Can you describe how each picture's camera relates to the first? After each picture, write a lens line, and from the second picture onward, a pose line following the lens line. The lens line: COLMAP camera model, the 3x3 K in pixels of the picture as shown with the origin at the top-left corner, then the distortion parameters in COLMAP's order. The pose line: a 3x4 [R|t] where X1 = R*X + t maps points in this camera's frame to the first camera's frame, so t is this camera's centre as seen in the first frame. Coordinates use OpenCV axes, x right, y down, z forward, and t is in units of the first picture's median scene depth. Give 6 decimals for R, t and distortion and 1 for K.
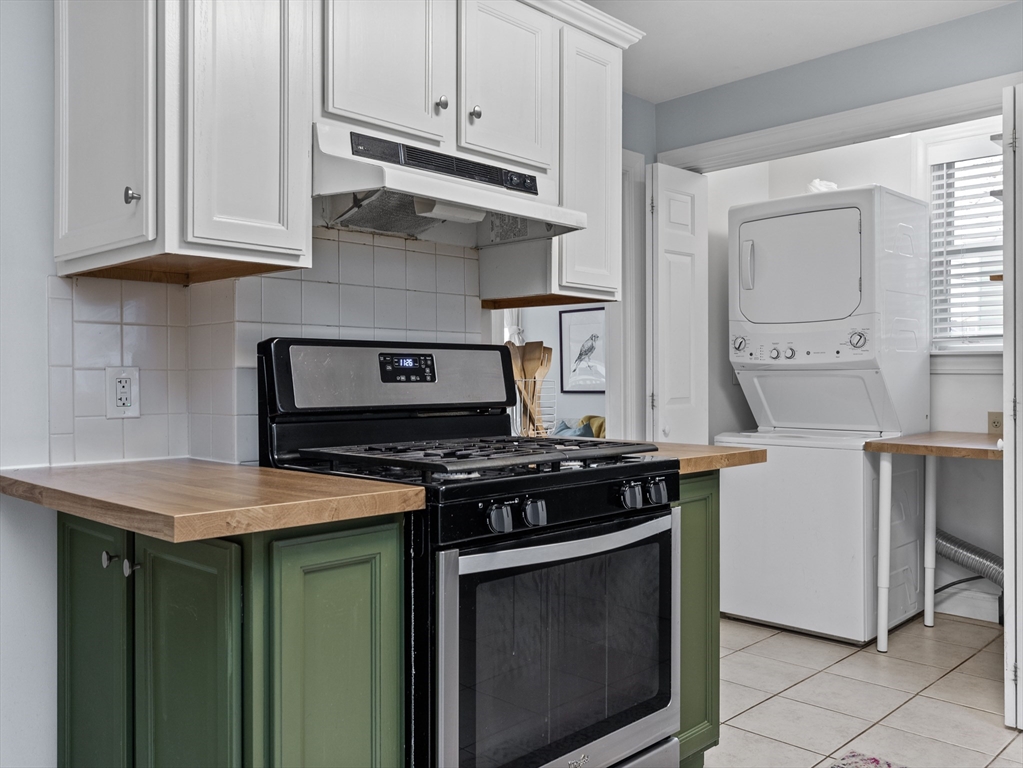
lens RADIAL K [[885.5, 0, 508.4], [0, 885.5, 378.0], [0, 0, 1]] dist [-0.010121, -0.001863]
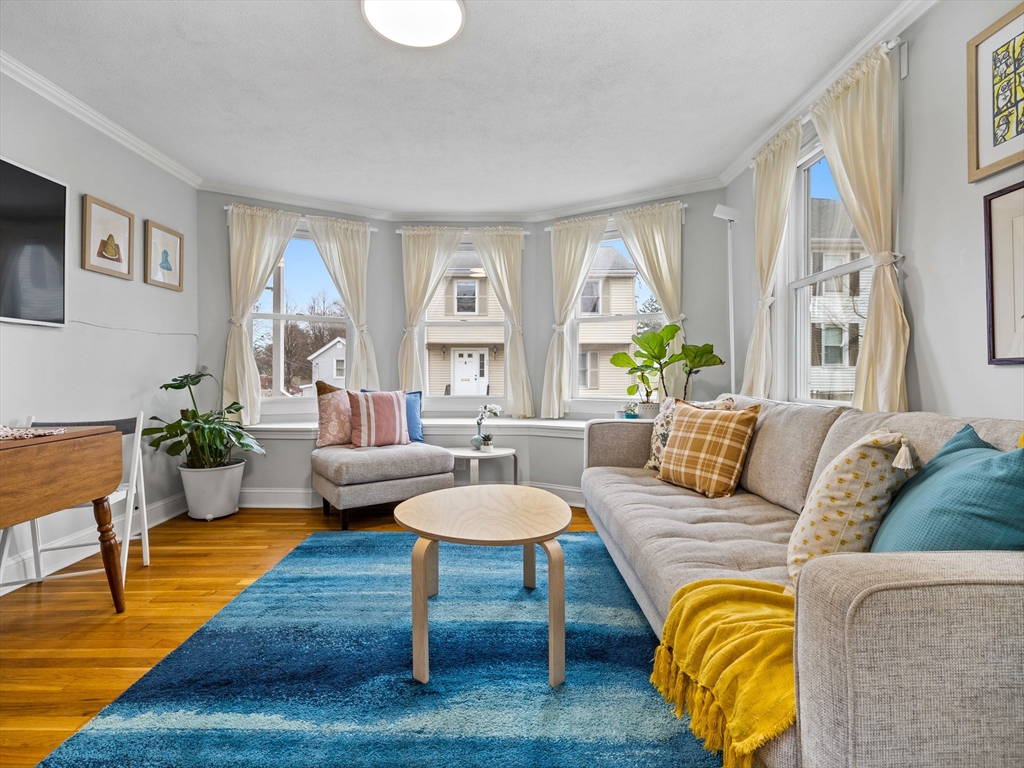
lens RADIAL K [[488.9, 0, 504.5], [0, 488.9, 378.1], [0, 0, 1]] dist [0.002806, -0.000563]
pose [[0.695816, 0.001224, -0.718219, 0.068374], [0.002642, 0.999987, 0.004264, 0.023409], [0.718215, -0.004864, 0.695804, 0.629899]]
